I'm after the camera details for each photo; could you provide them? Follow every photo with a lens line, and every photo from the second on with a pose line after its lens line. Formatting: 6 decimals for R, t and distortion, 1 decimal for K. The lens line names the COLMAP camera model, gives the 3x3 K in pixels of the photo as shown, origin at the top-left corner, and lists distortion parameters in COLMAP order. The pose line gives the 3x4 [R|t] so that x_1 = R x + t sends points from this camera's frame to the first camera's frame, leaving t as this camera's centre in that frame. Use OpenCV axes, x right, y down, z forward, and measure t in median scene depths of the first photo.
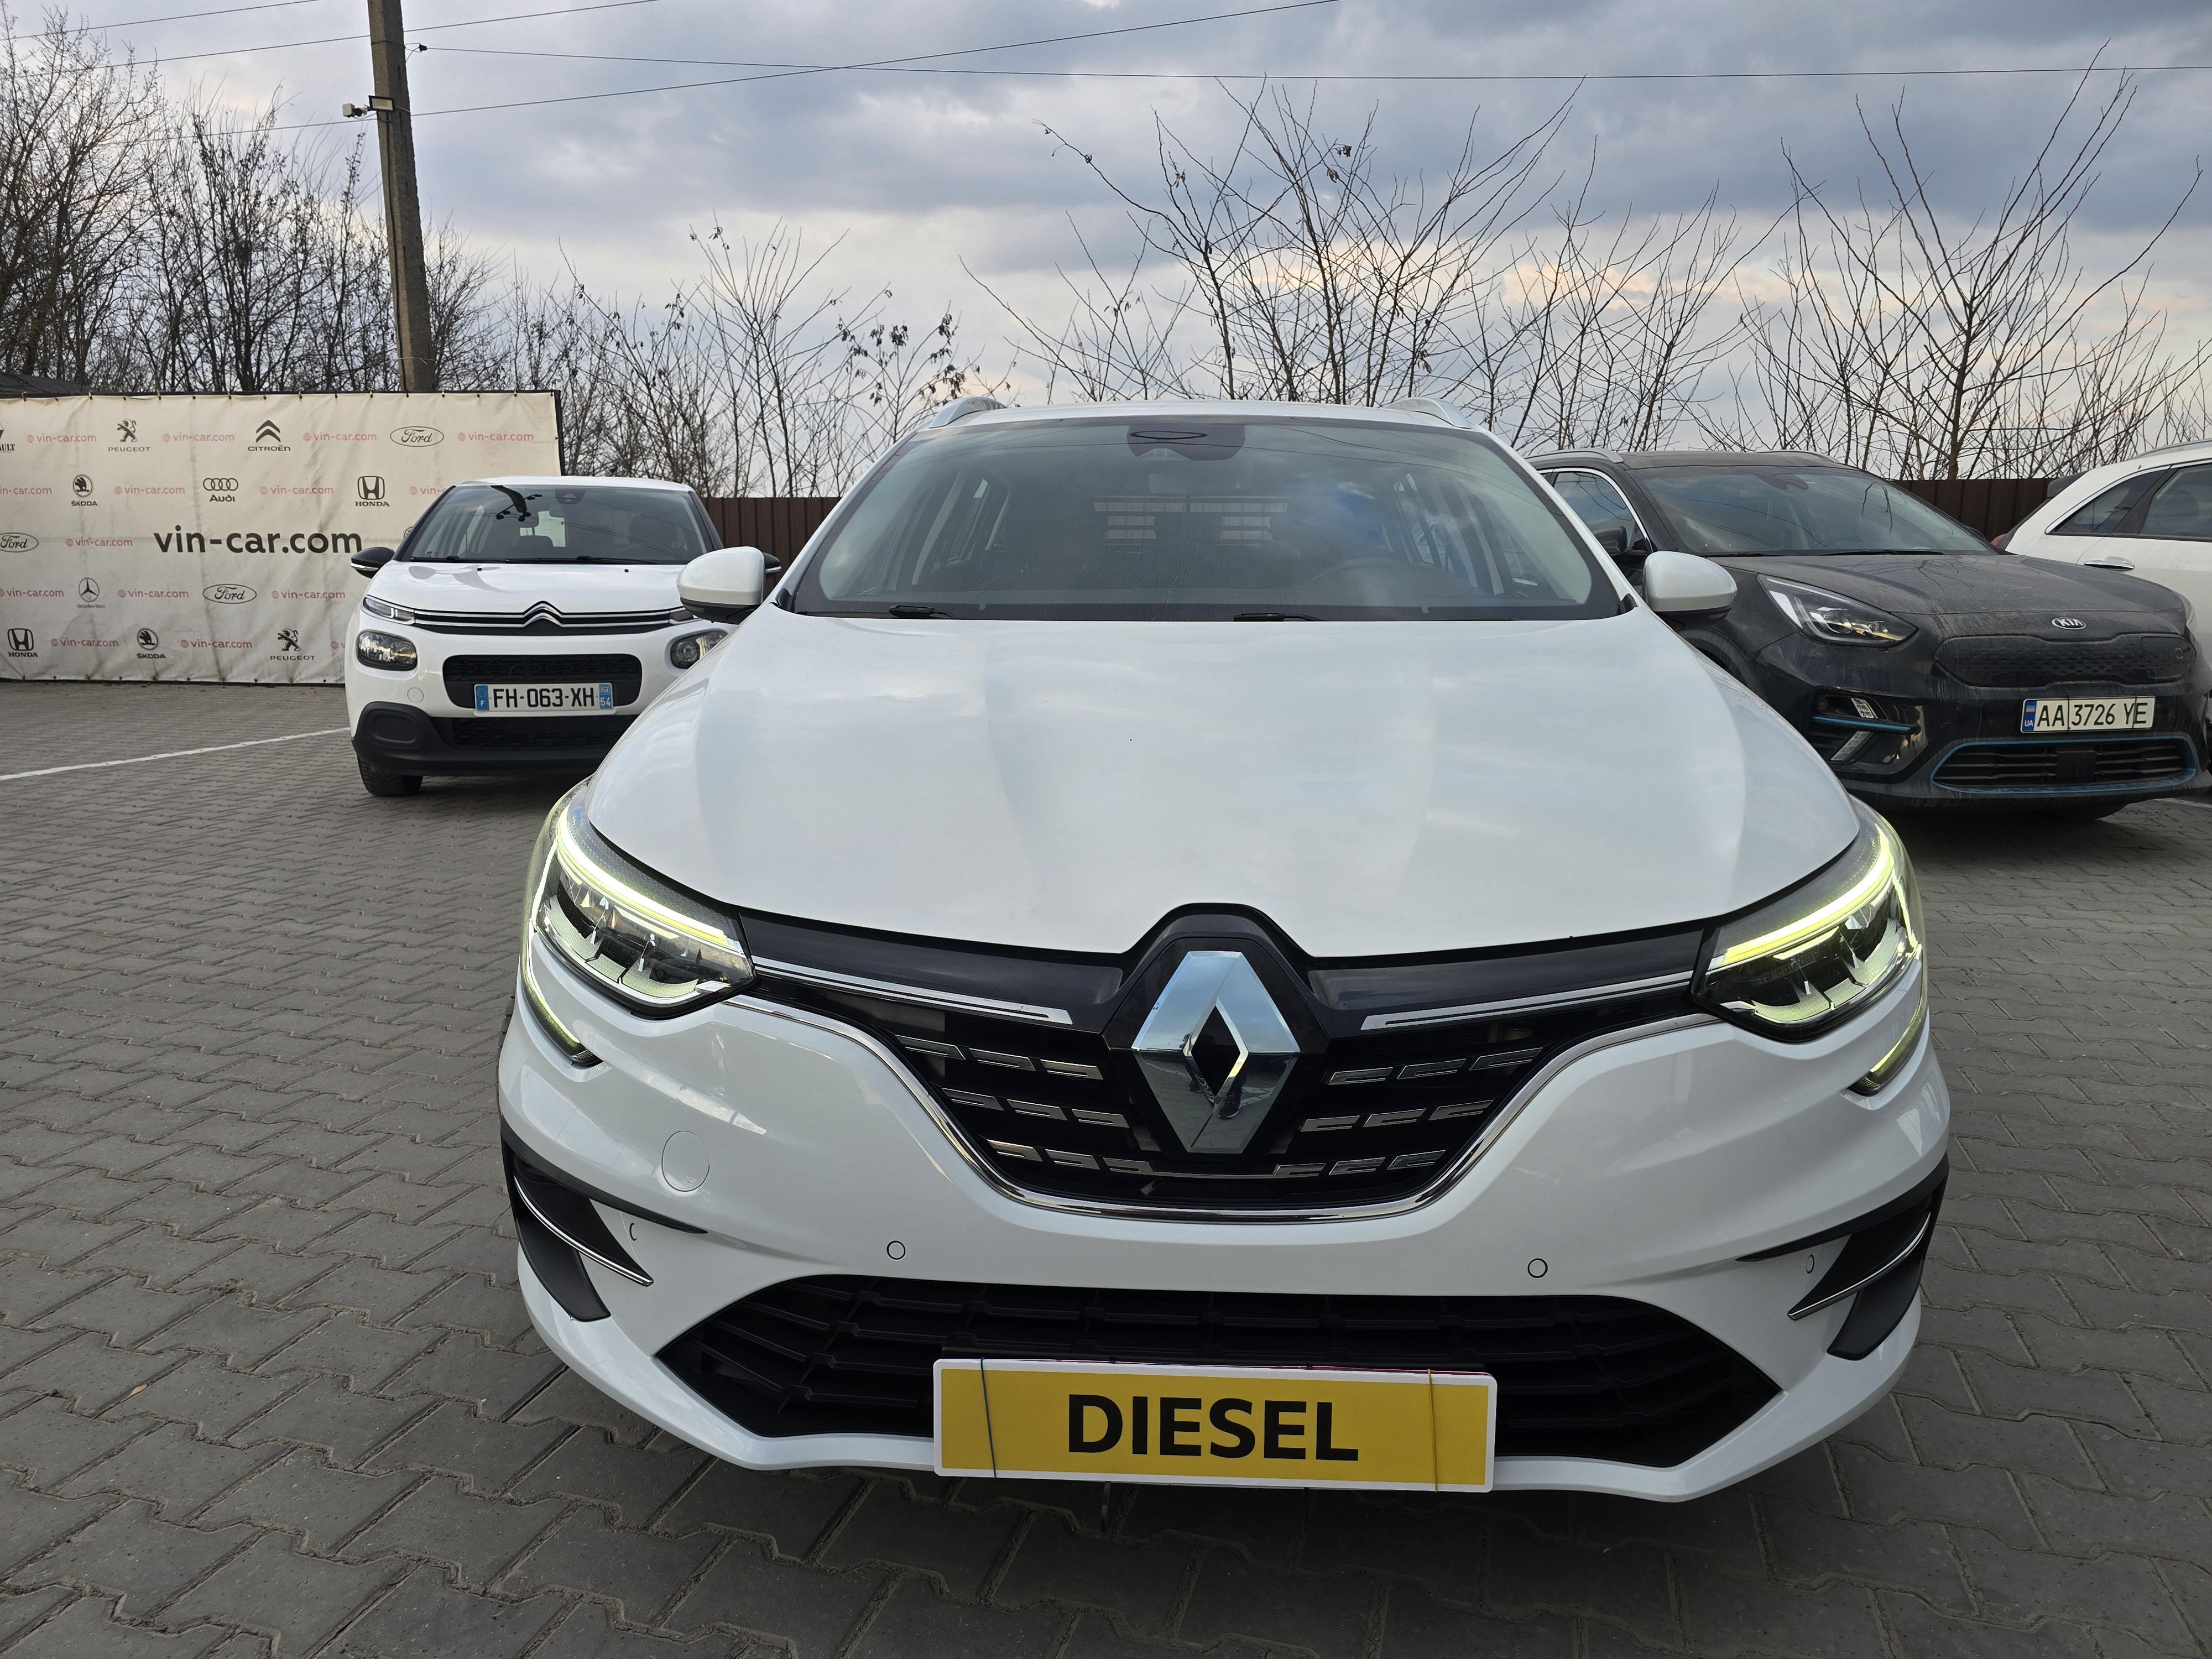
lens RADIAL K [[1507.9, 0, 1122.6], [0, 1507.9, 789.7], [0, 0, 1]] dist [0.056269, -0.049284]
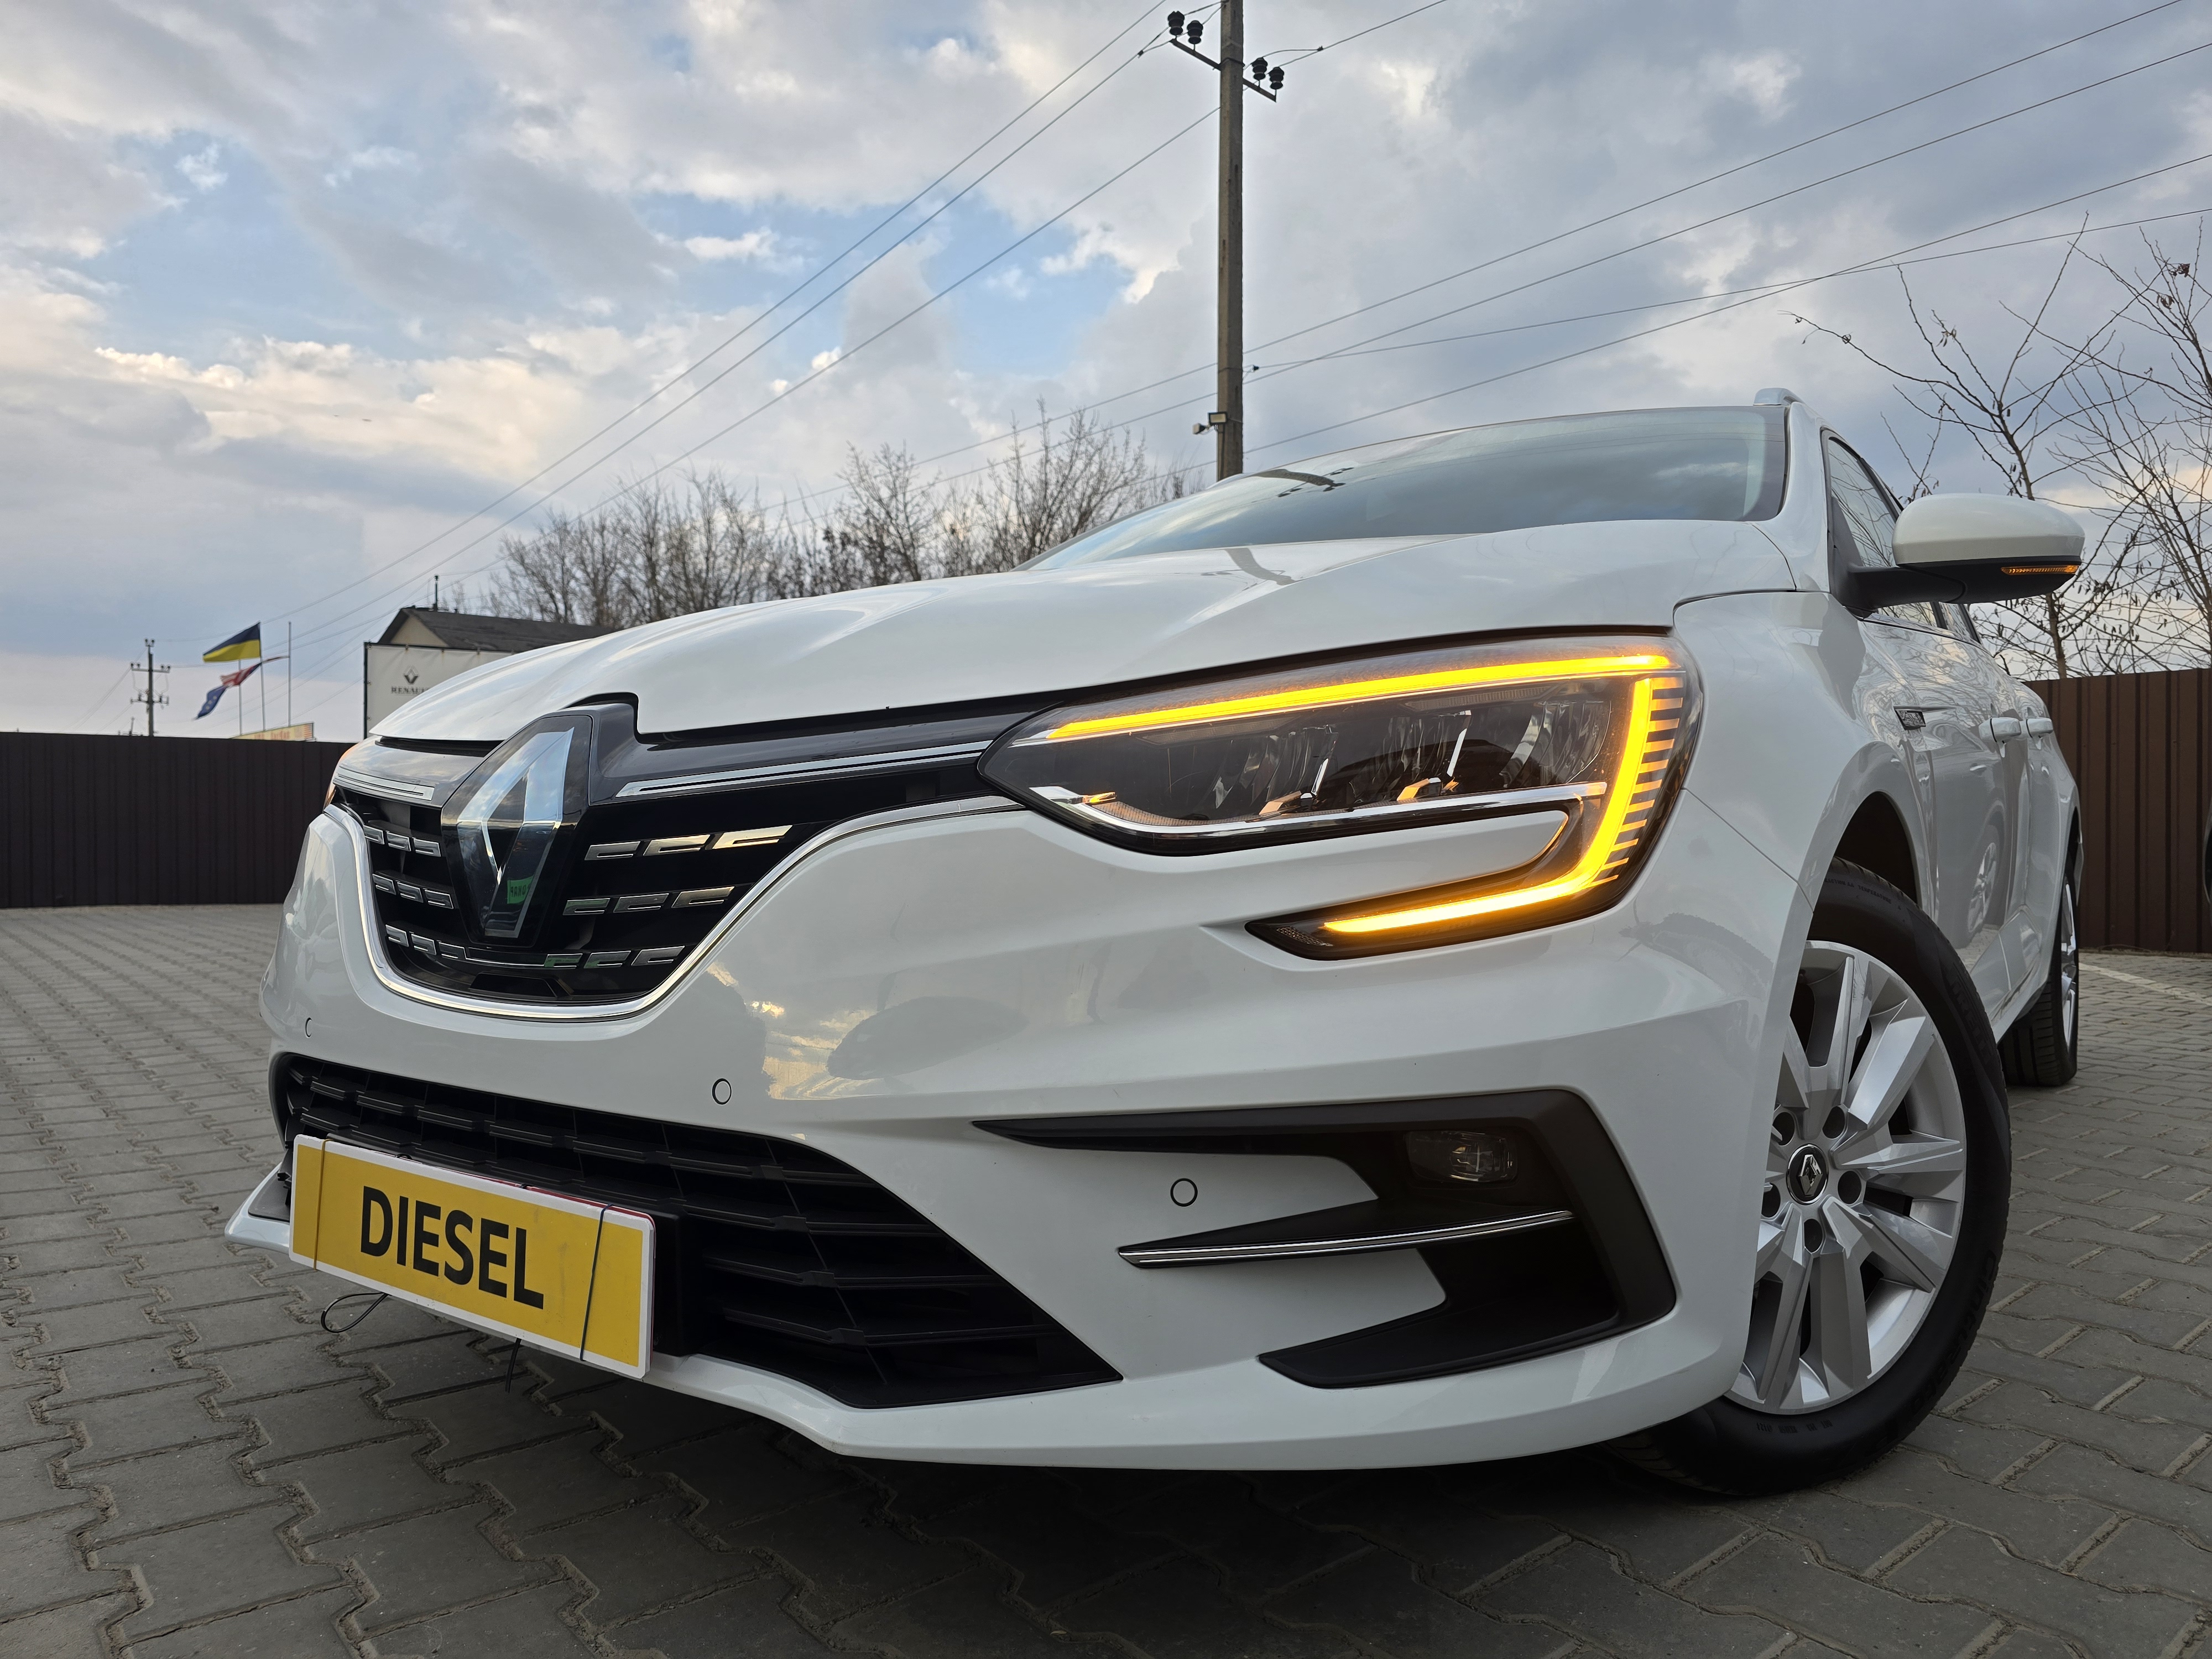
lens RADIAL K [[1507.5, 0, 1126.0], [0, 1507.5, 820.7], [0, 0, 1]] dist [0.054952, -0.048136]
pose [[0.833142, -0.006626, -0.553020, 0.837670], [-0.086462, 0.986073, -0.142072, 0.257730], [0.546259, 0.166181, 0.820966, 0.429962]]
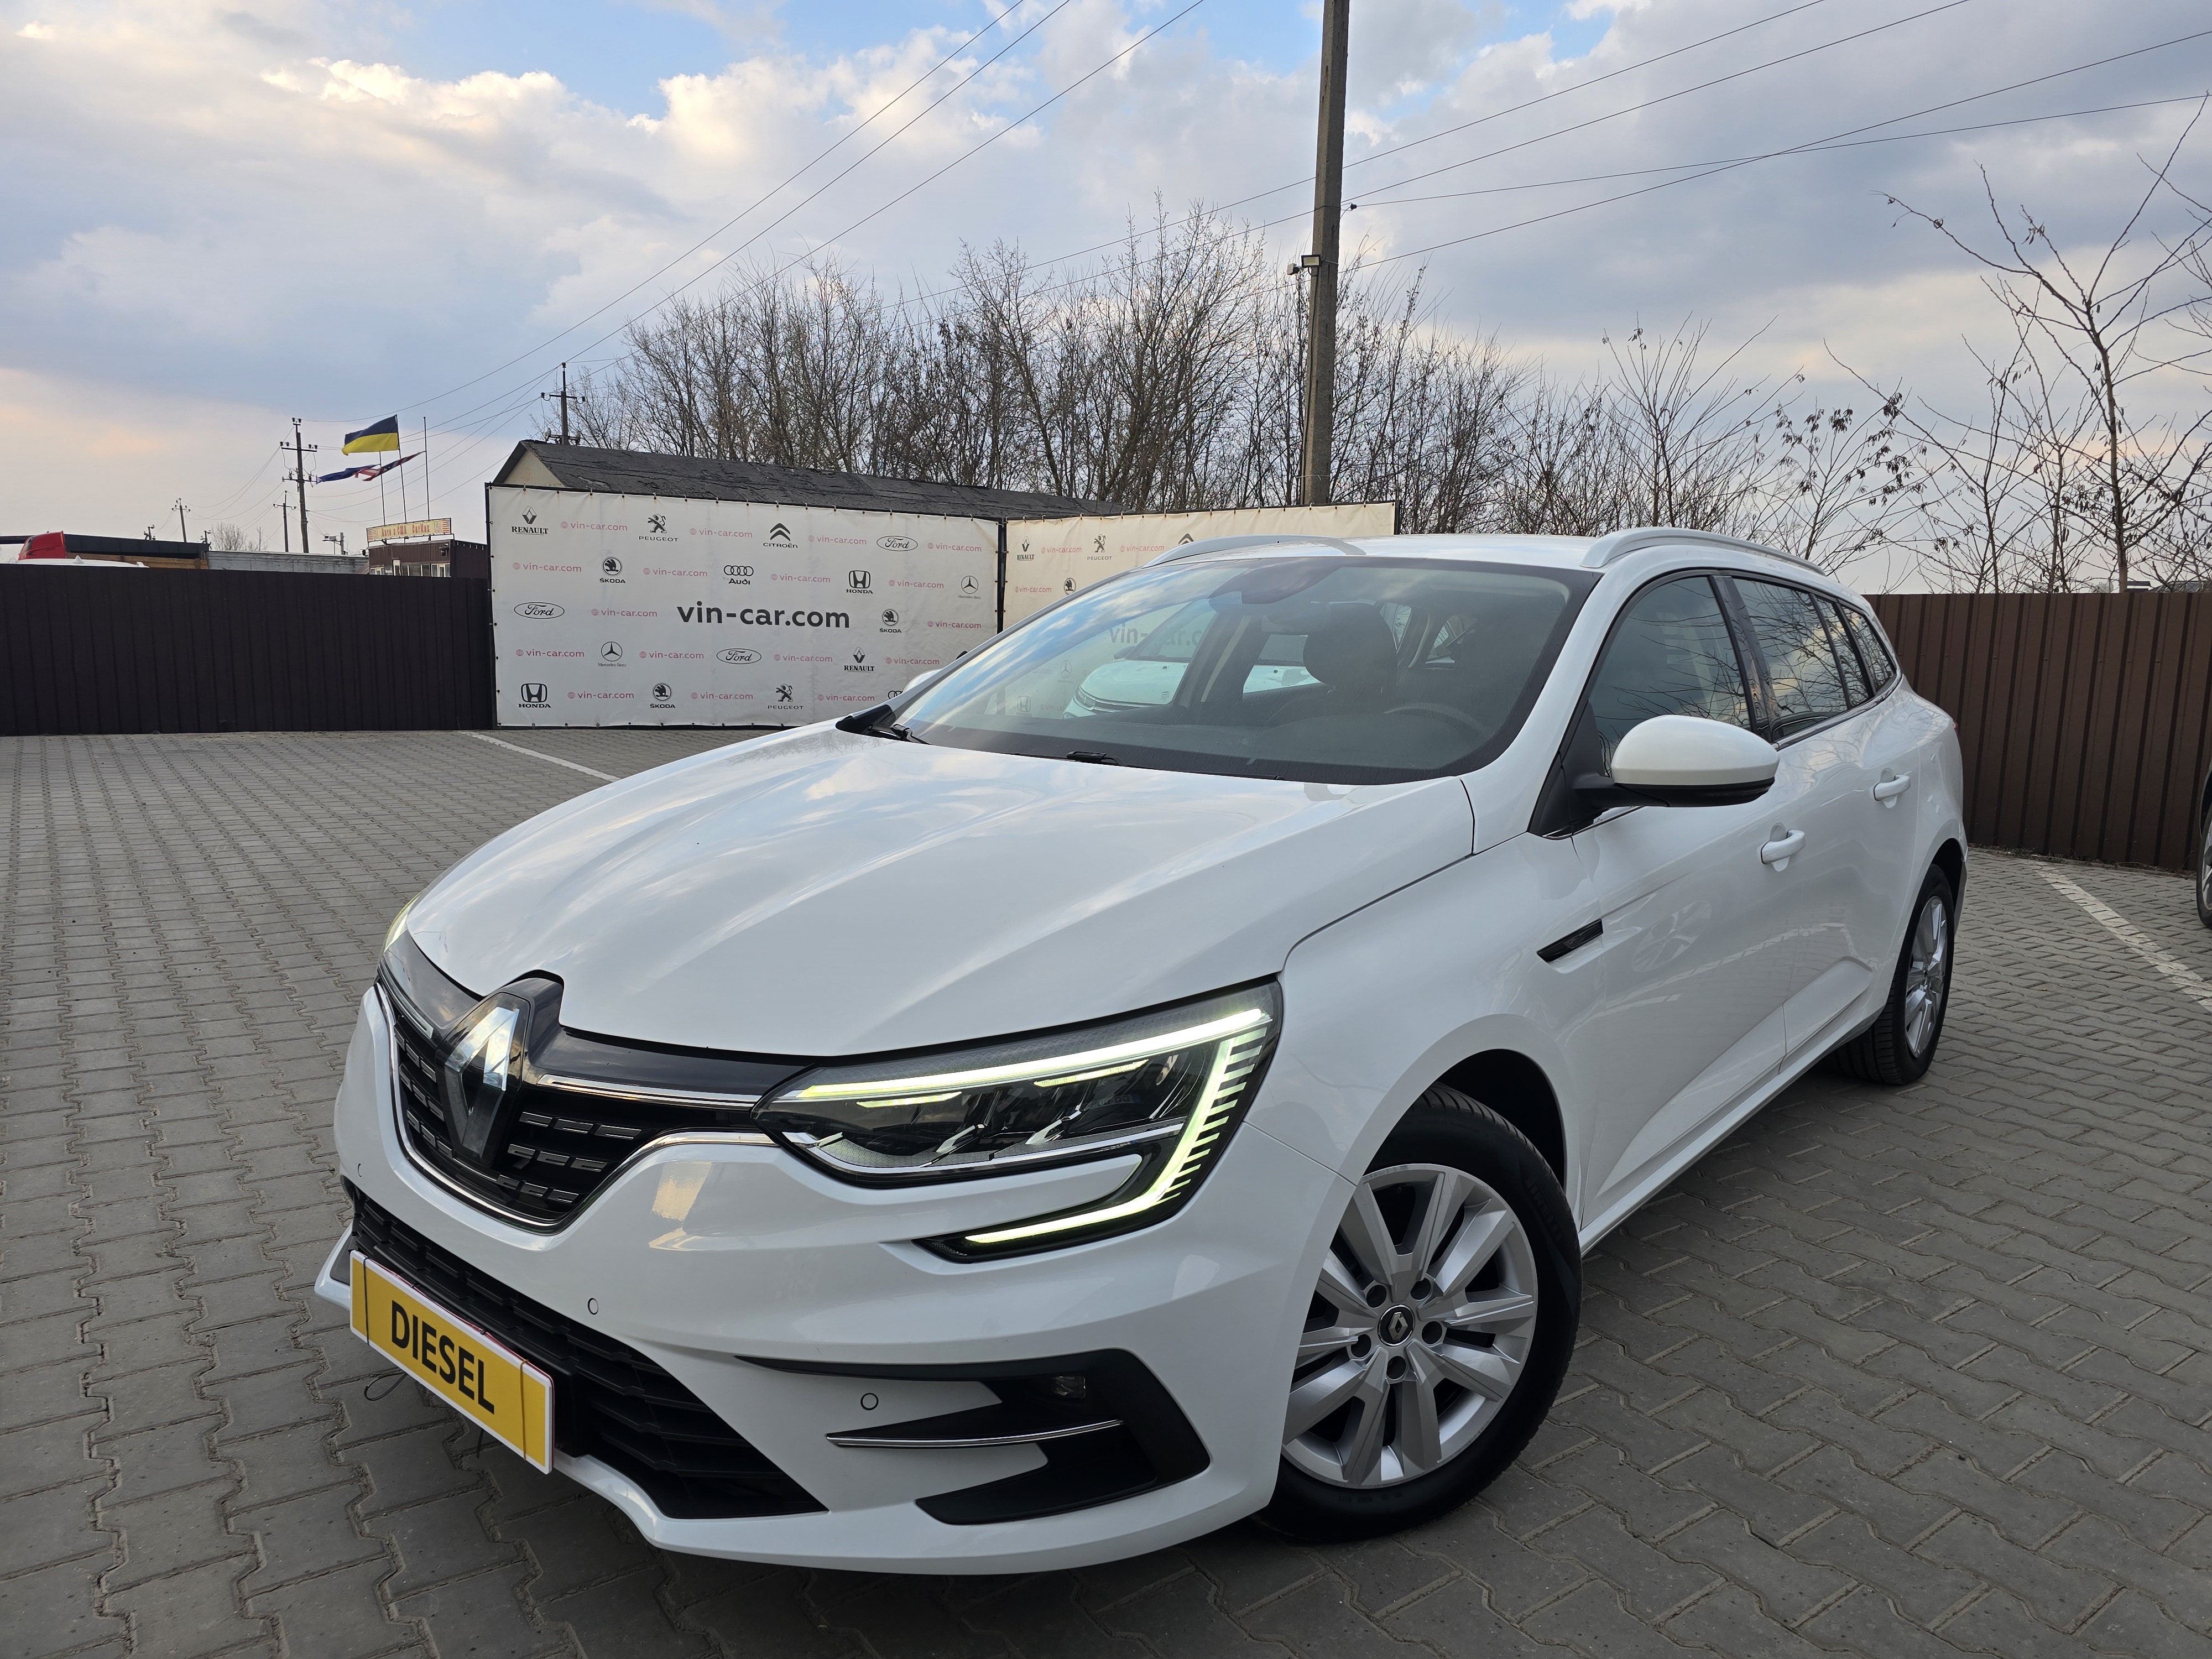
lens RADIAL K [[1503.5, 0, 1134.1], [0, 1503.5, 810.0], [0, 0, 1]] dist [0.062950, -0.053056]
pose [[0.788283, 0.096563, -0.607689, 1.257252], [-0.121665, 0.992571, -0.000101, -0.126734], [0.603165, 0.074014, 0.794175, 0.252031]]
